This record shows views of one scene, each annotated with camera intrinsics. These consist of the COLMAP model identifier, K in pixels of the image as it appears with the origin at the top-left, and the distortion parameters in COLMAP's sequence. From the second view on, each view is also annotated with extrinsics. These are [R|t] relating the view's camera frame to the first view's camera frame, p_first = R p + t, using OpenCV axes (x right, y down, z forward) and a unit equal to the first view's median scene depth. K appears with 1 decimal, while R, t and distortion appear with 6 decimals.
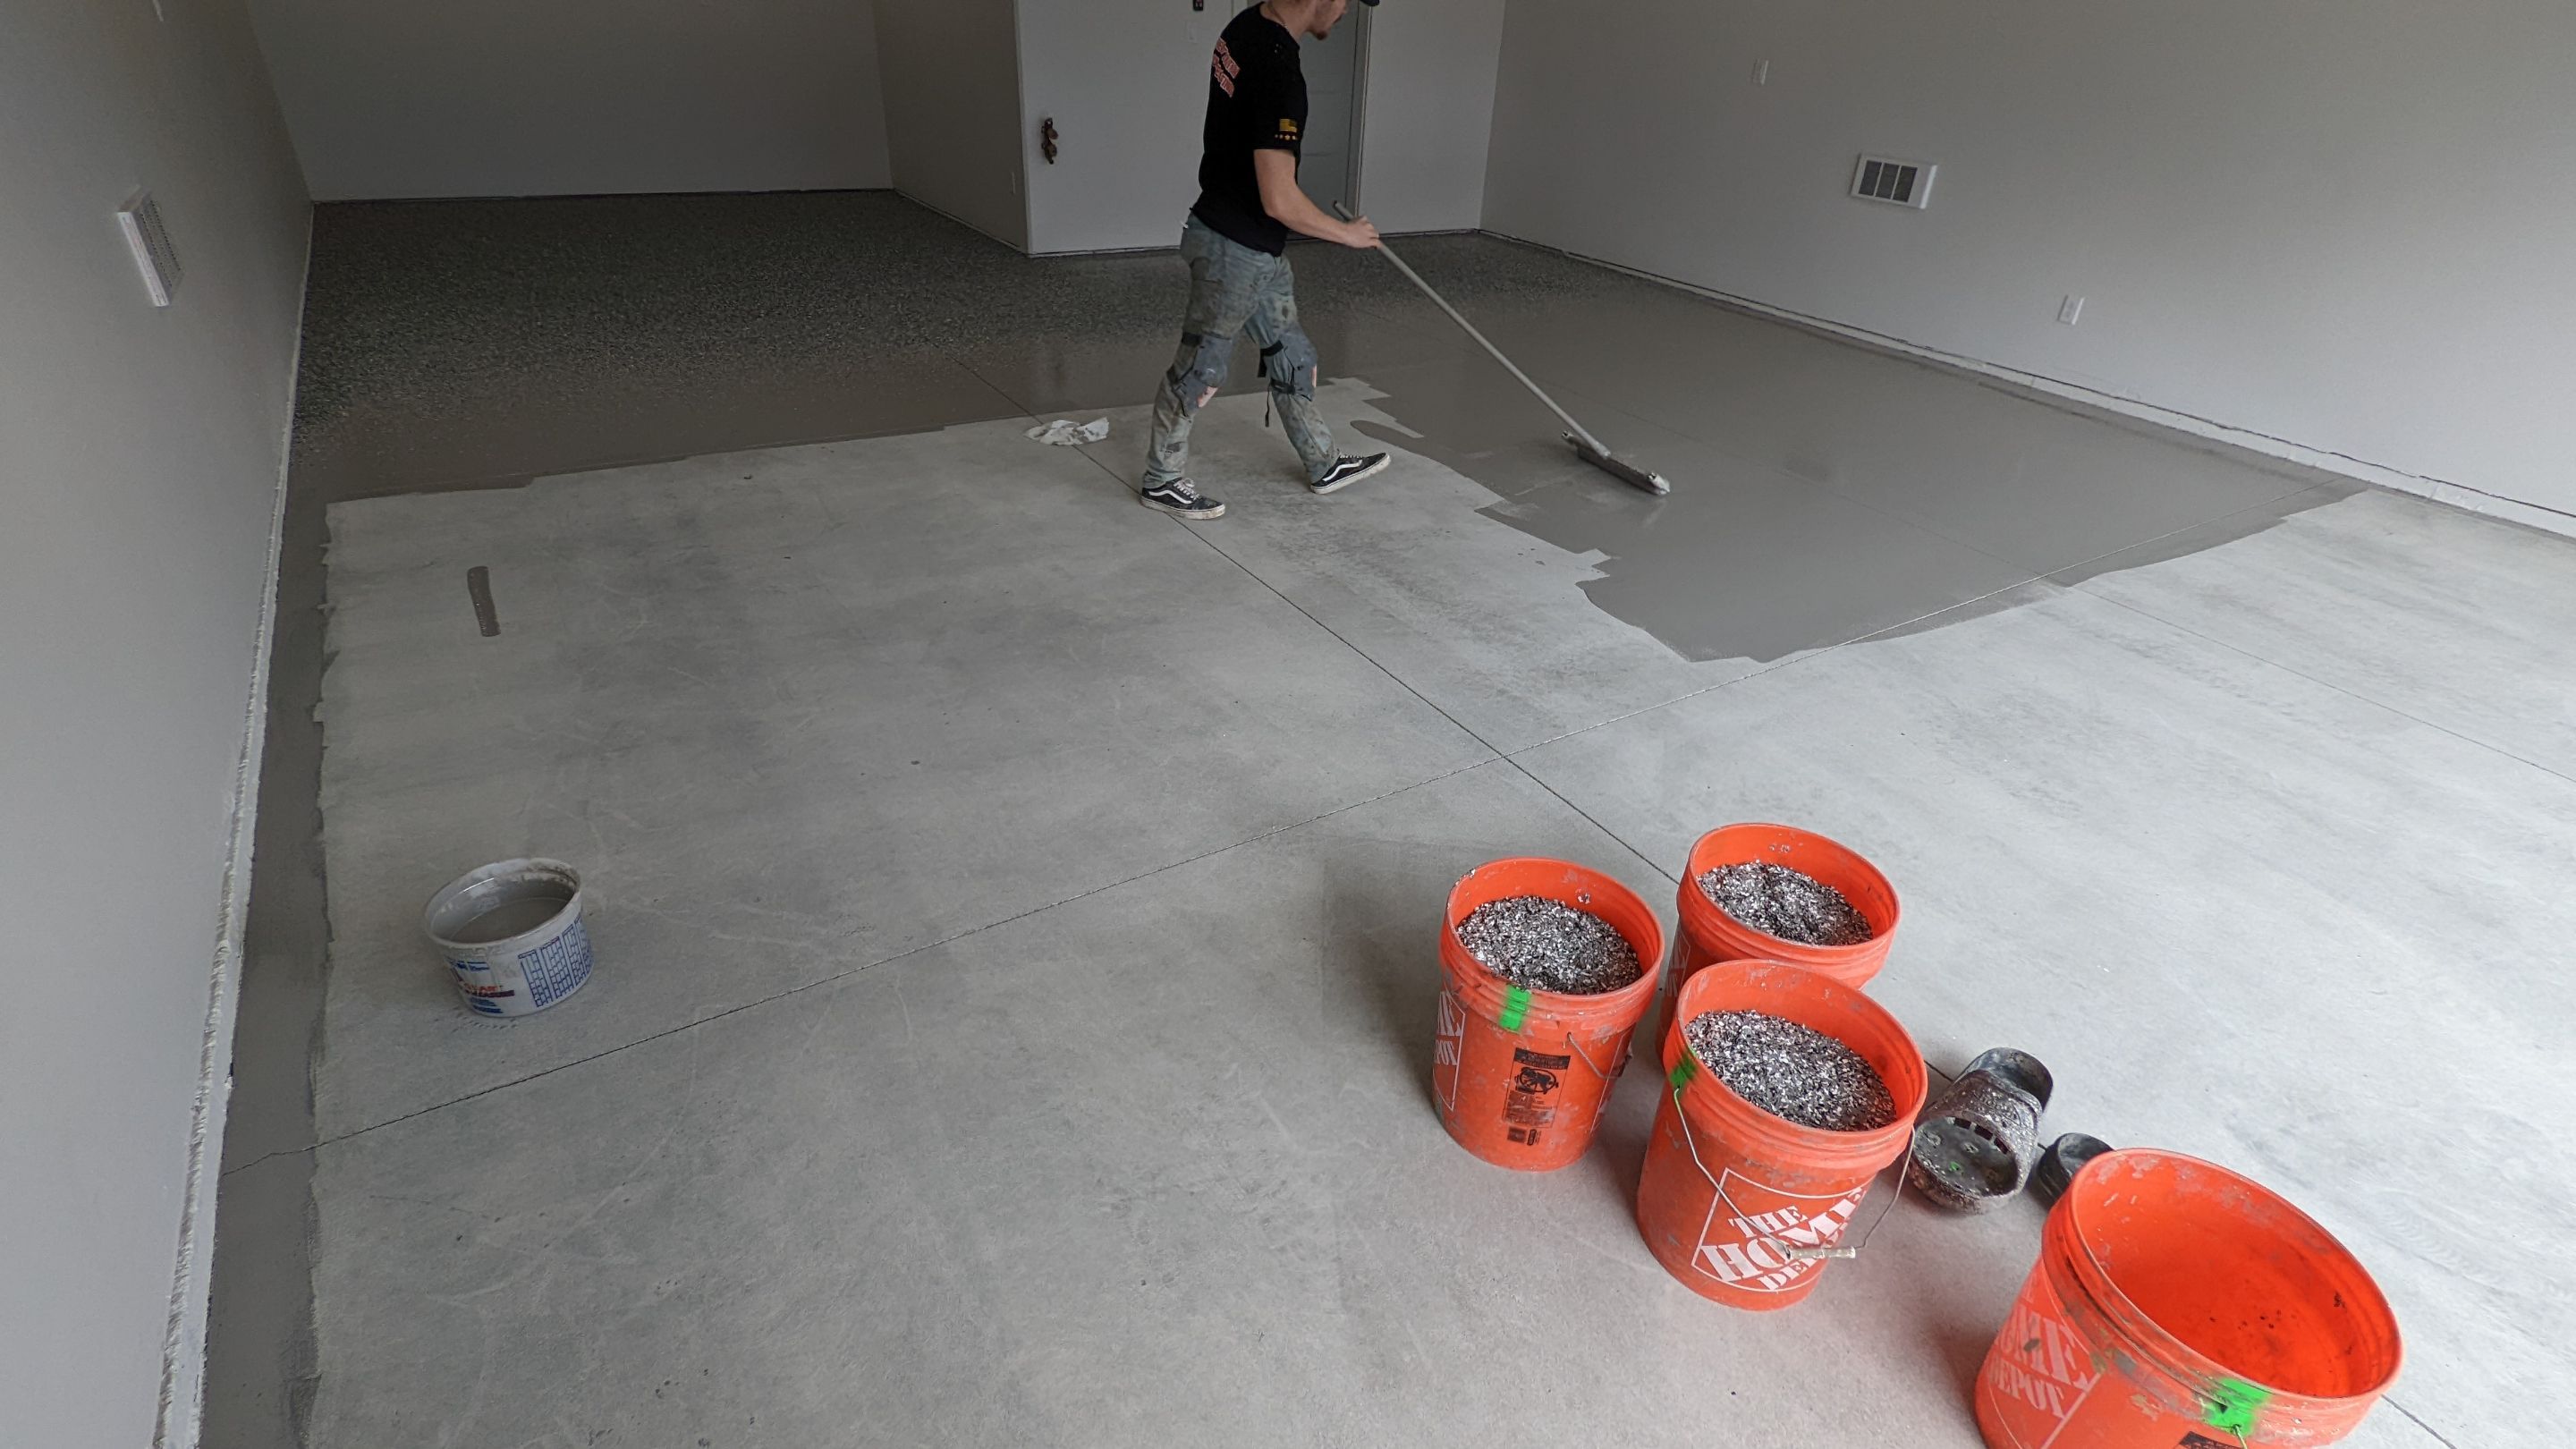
lens RADIAL K [[1207.6, 0, 1305.1], [0, 1207.6, 735.0], [0, 0, 1]] dist [0.002440, -0.003652]
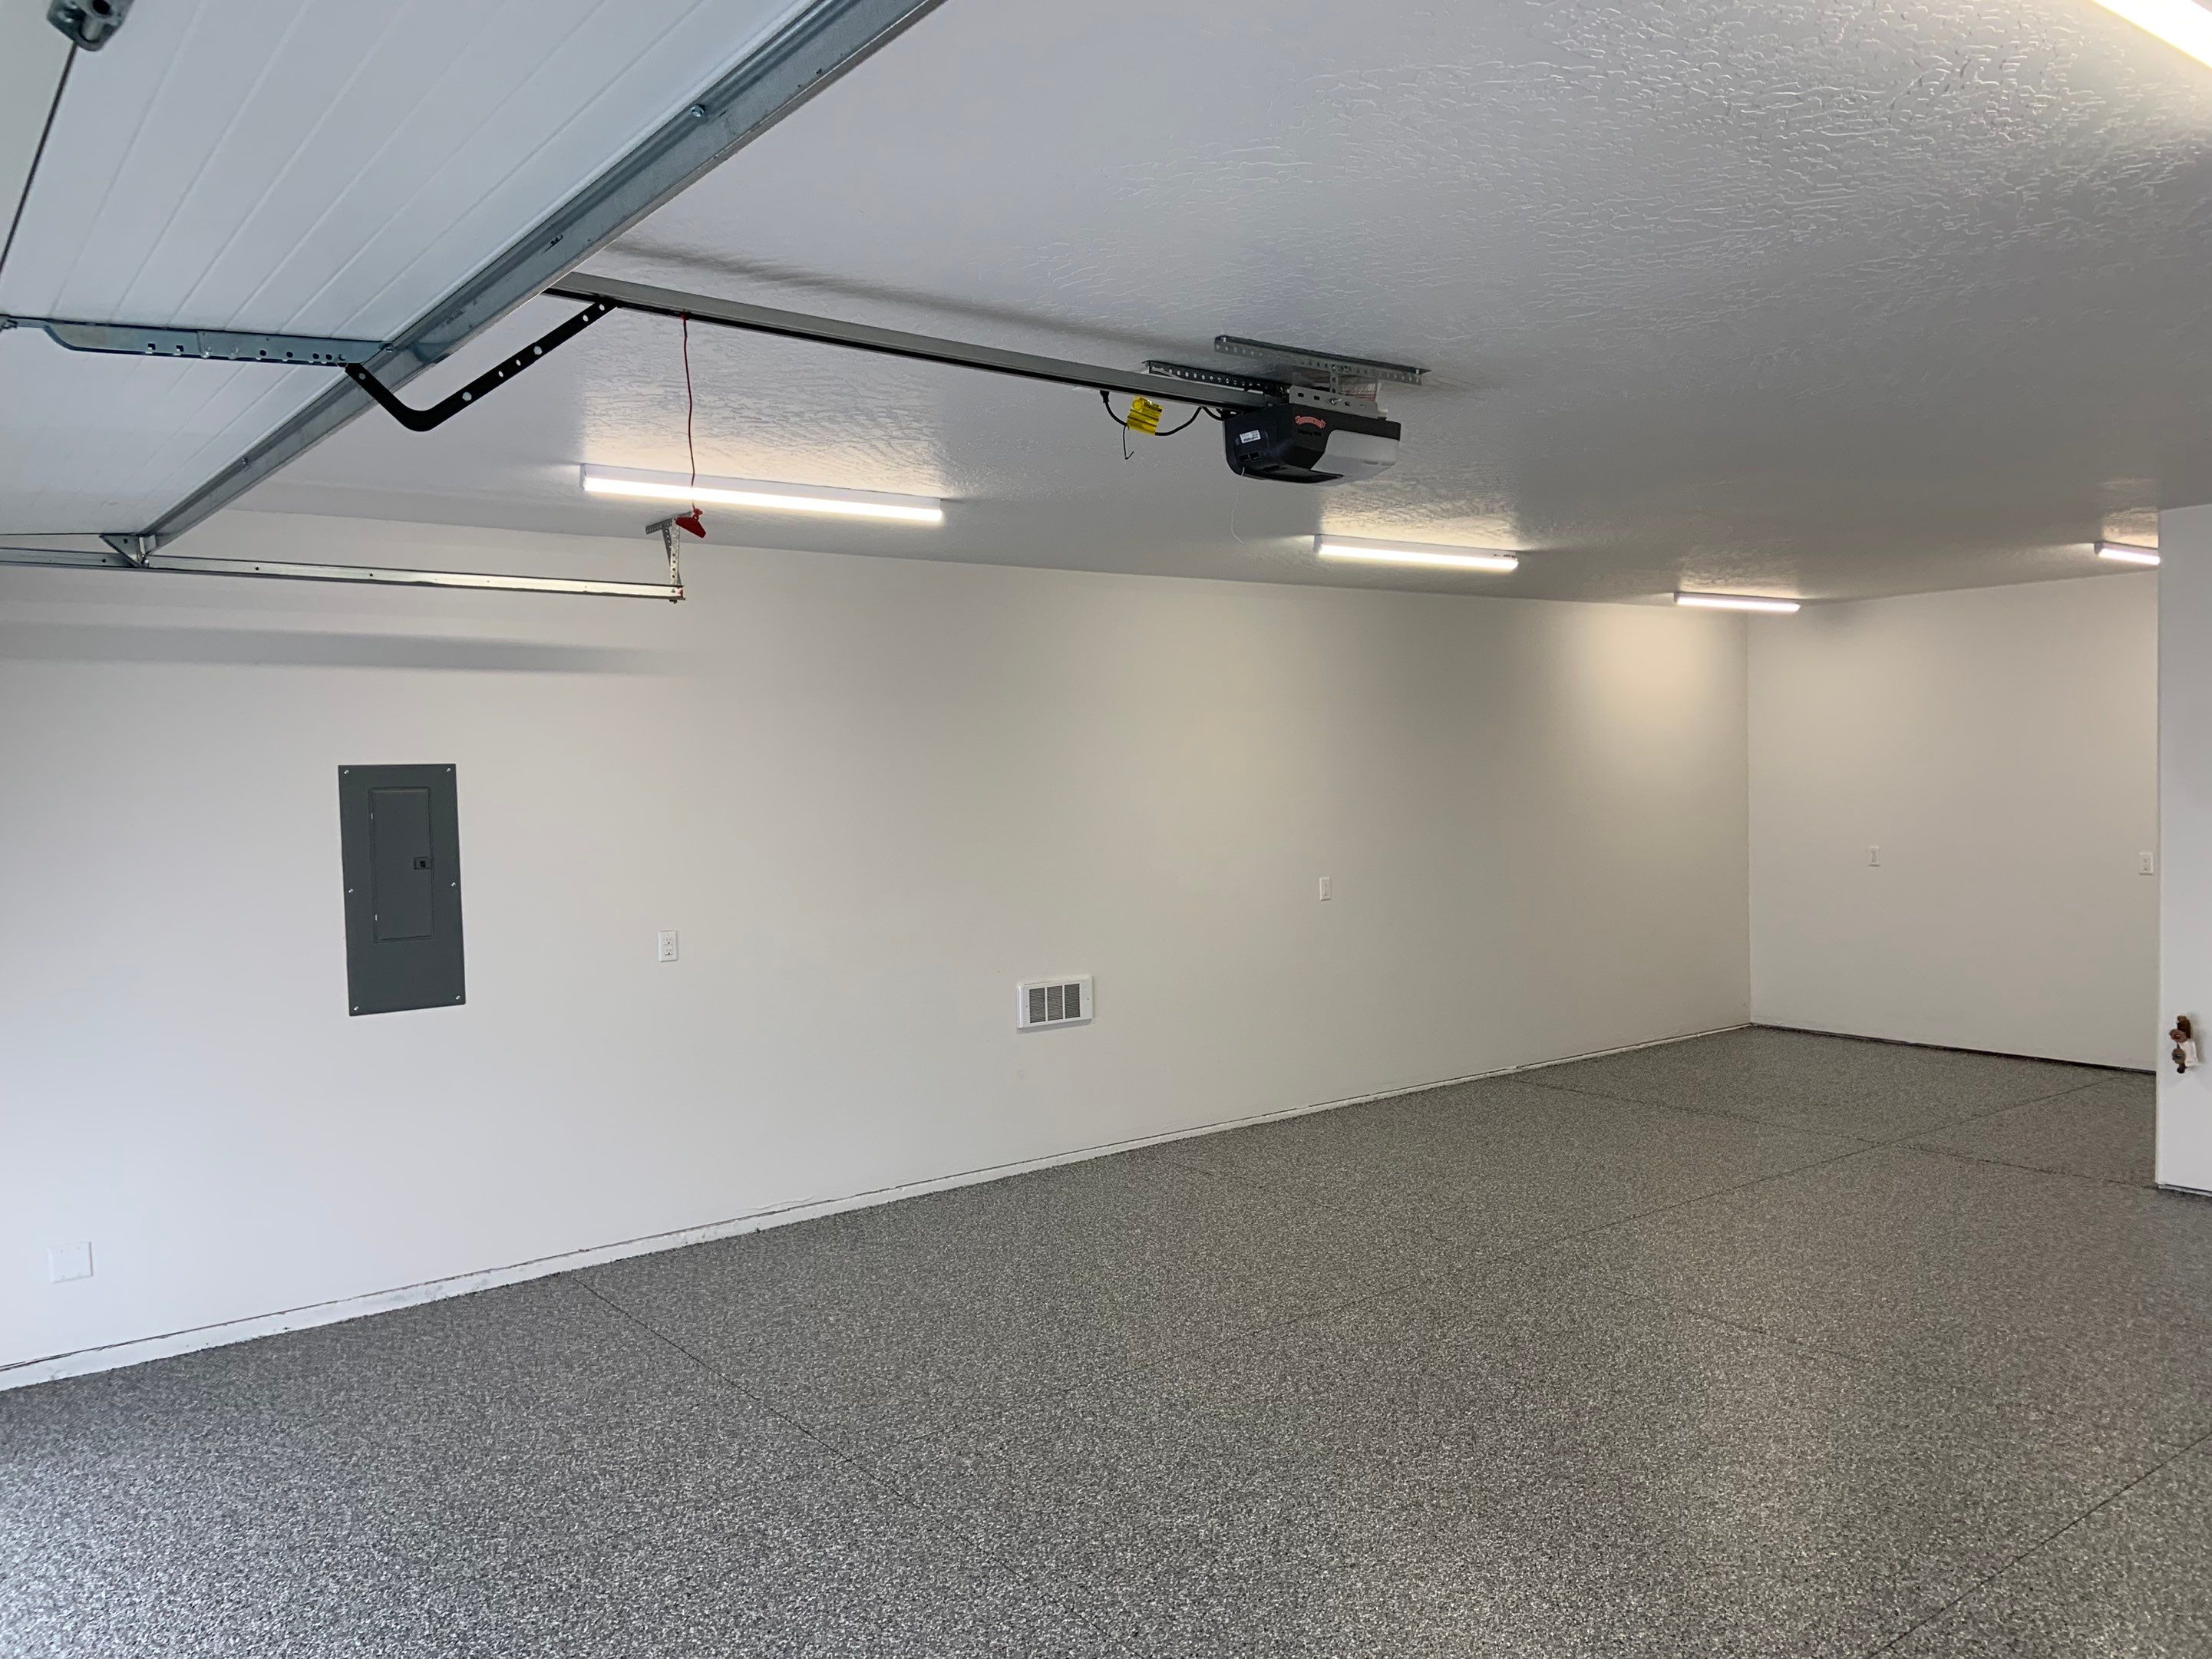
lens RADIAL K [[1654.4, 0, 1117.2], [0, 1654.4, 842.2], [0, 0, 1]] dist [0.126215, -0.158051]
pose [[0.072165, -0.014806, -0.997283, 0.830736], [-0.496903, 0.866432, -0.048820, -0.253381], [0.864800, 0.499076, 0.055169, 0.366646]]
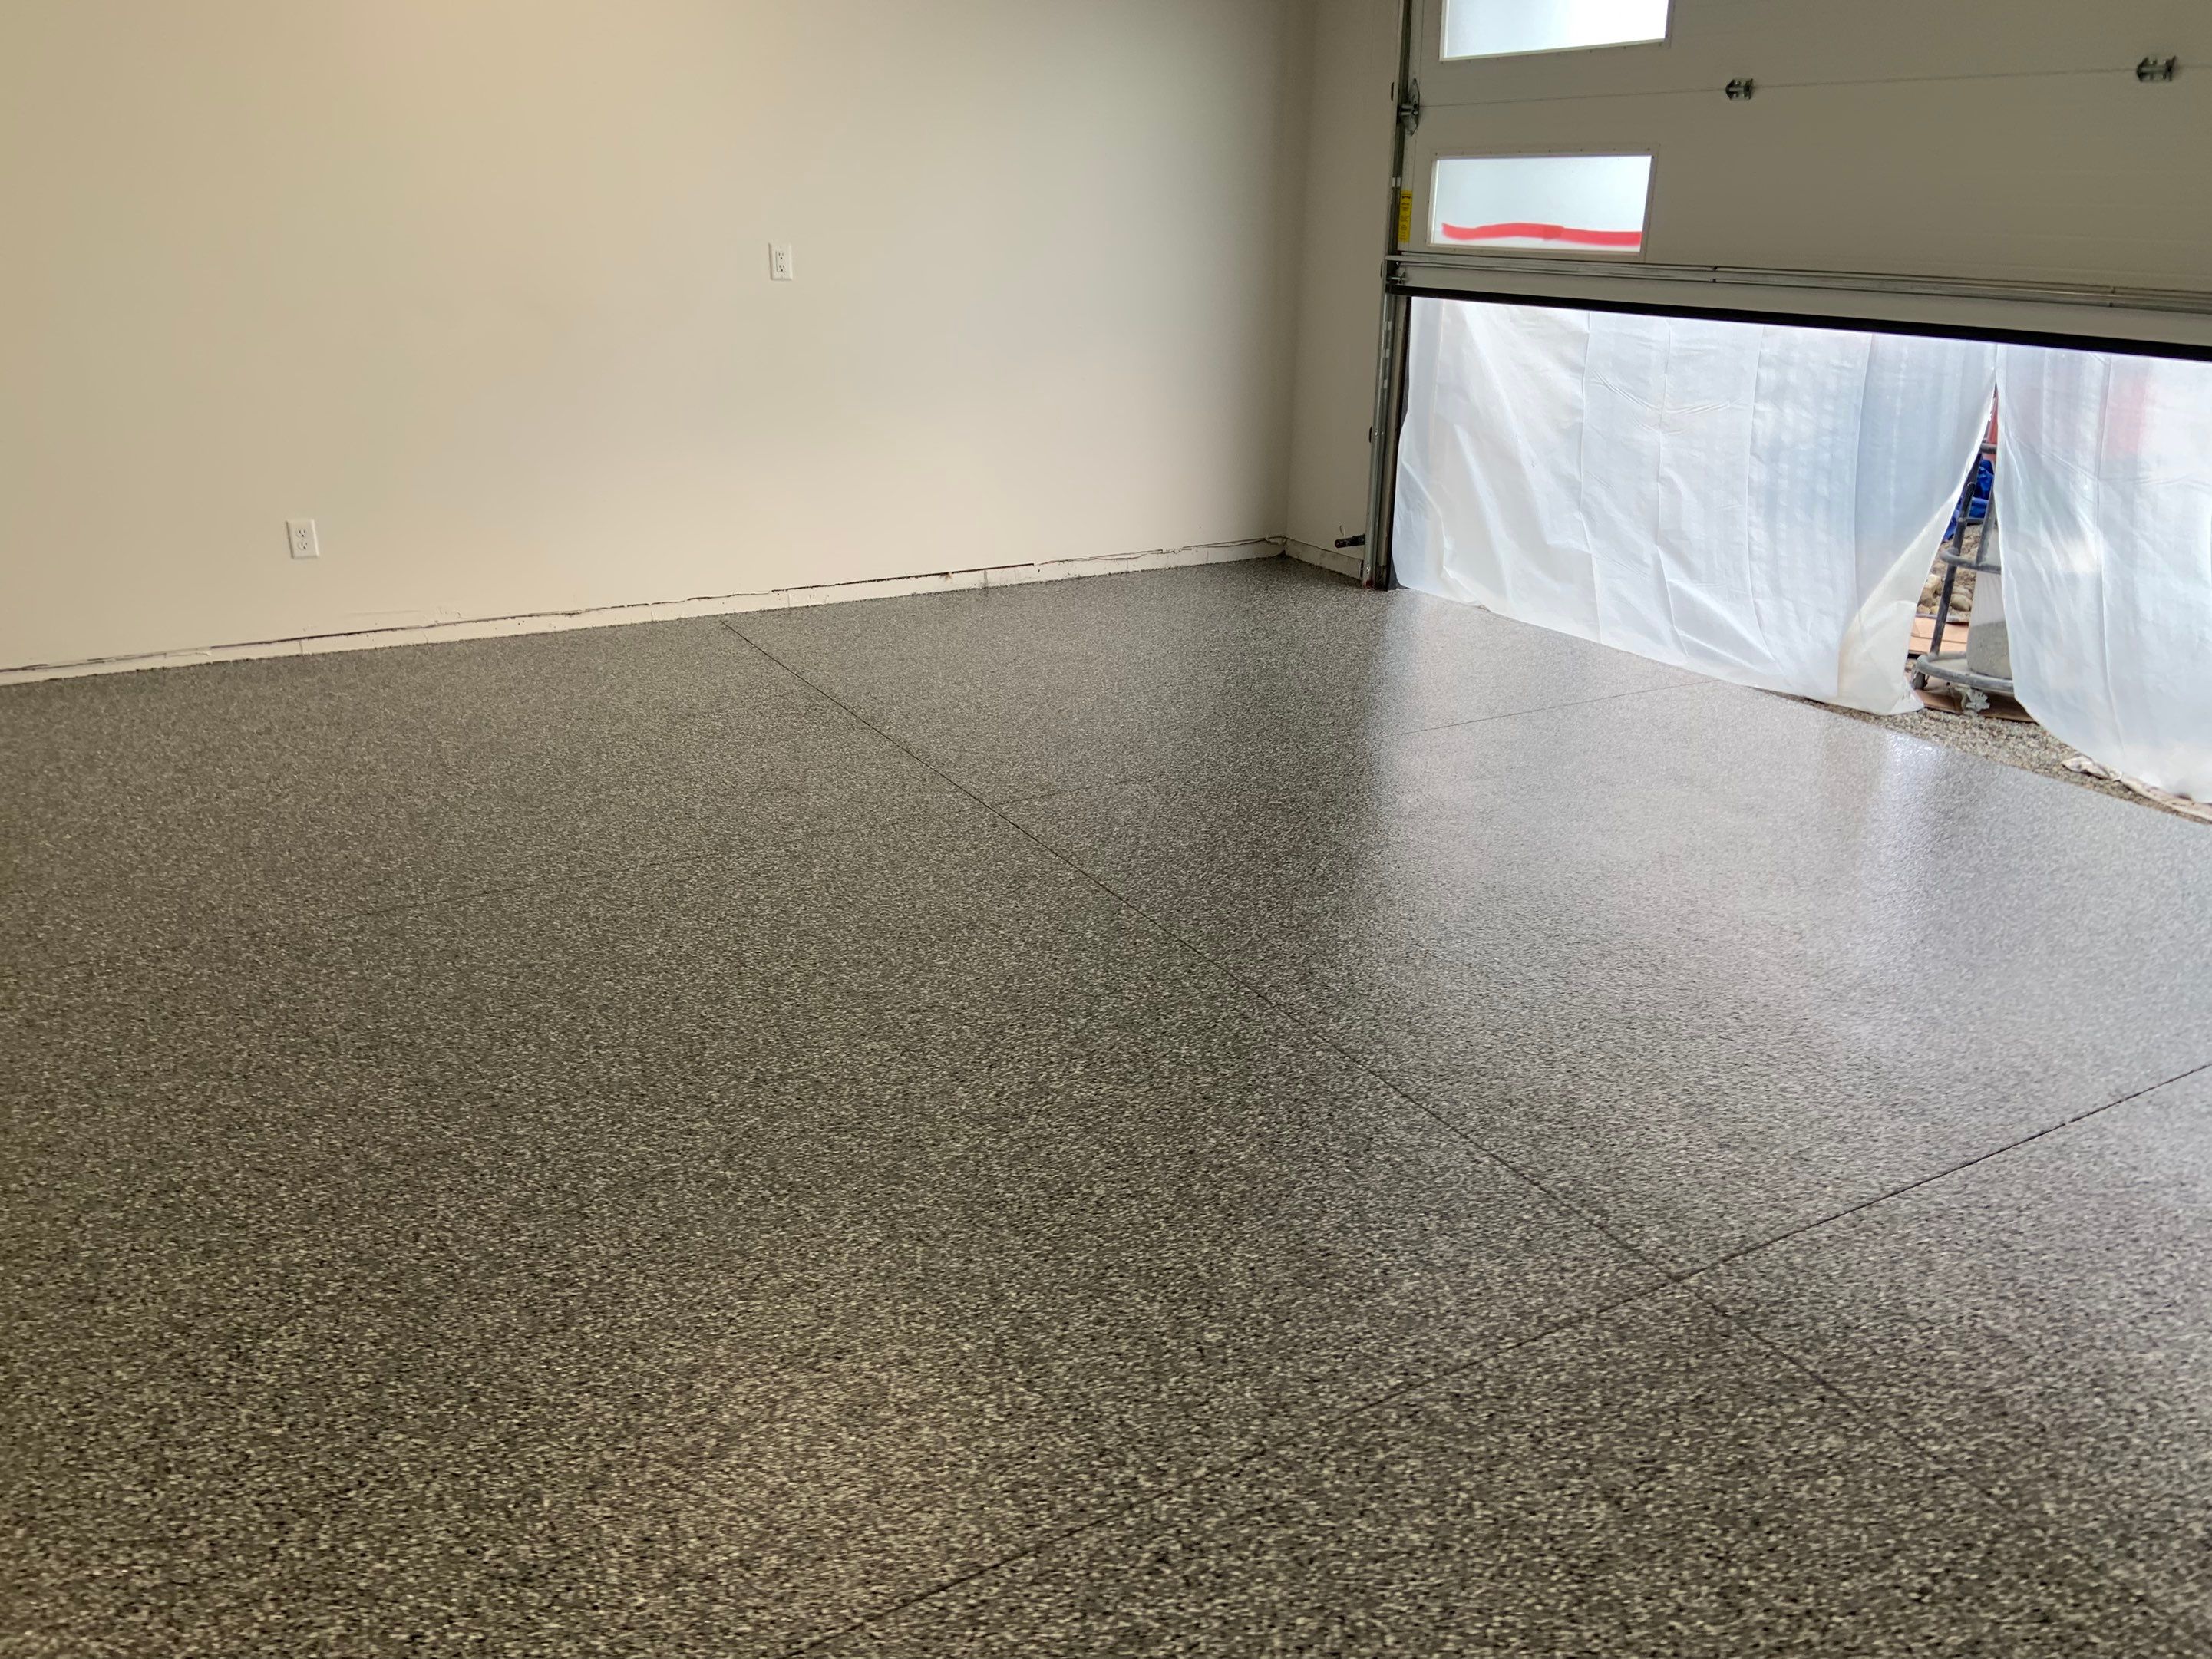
lens RADIAL K [[1654.4, 0, 1108.9], [0, 1654.4, 888.3], [0, 0, 1]] dist [0.126215, -0.158051]
pose [[0.044424, -0.435334, 0.899172, -0.250800], [0.513782, 0.781863, 0.353155, -0.271591], [-0.856770, 0.446290, 0.258400, 0.415156]]
